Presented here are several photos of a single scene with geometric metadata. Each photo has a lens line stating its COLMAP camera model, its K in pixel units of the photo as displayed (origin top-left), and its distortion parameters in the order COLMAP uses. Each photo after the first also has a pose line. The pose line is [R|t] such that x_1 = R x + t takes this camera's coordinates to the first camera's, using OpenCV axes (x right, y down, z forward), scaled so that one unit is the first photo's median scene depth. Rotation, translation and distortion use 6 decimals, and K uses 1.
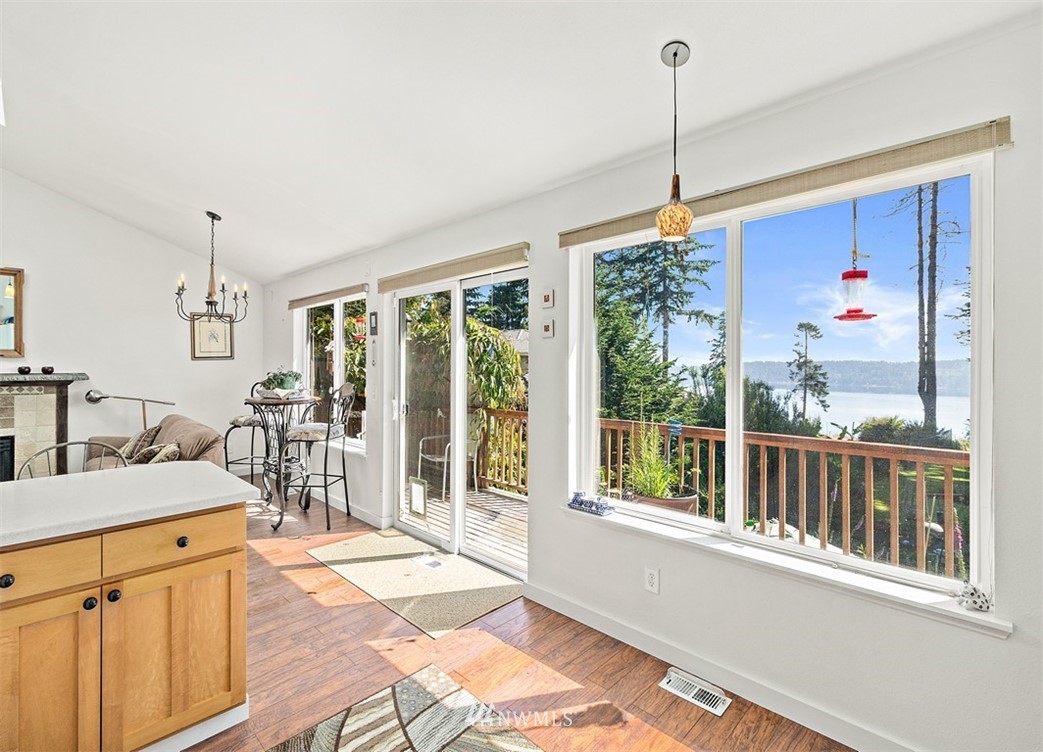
lens RADIAL K [[482.2, 0, 513.5], [0, 482.2, 363.8], [0, 0, 1]] dist [-0.001871, 0.000237]
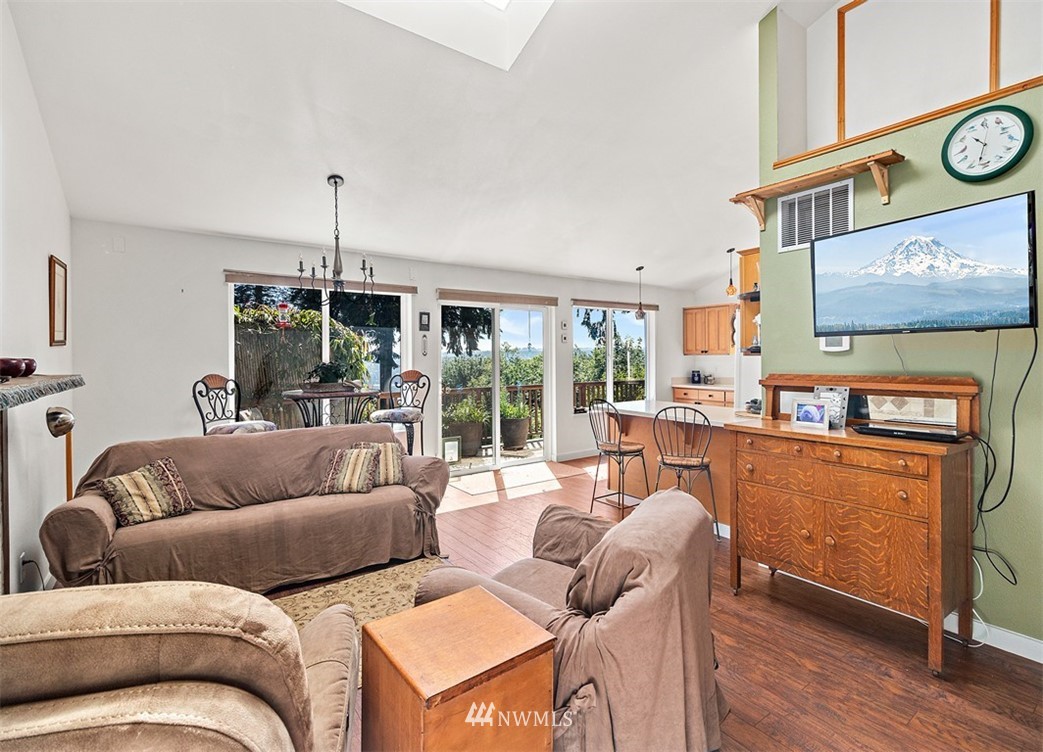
lens RADIAL K [[482.8, 0, 510.7], [0, 482.8, 356.2], [0, 0, 1]] dist [-0.001045, 0.000252]
pose [[0.179015, -0.000357, 0.983846, -1.074078], [0.003405, 0.999994, -0.000257, 0.005045], [-0.983840, 0.003396, 0.179015, 0.410557]]
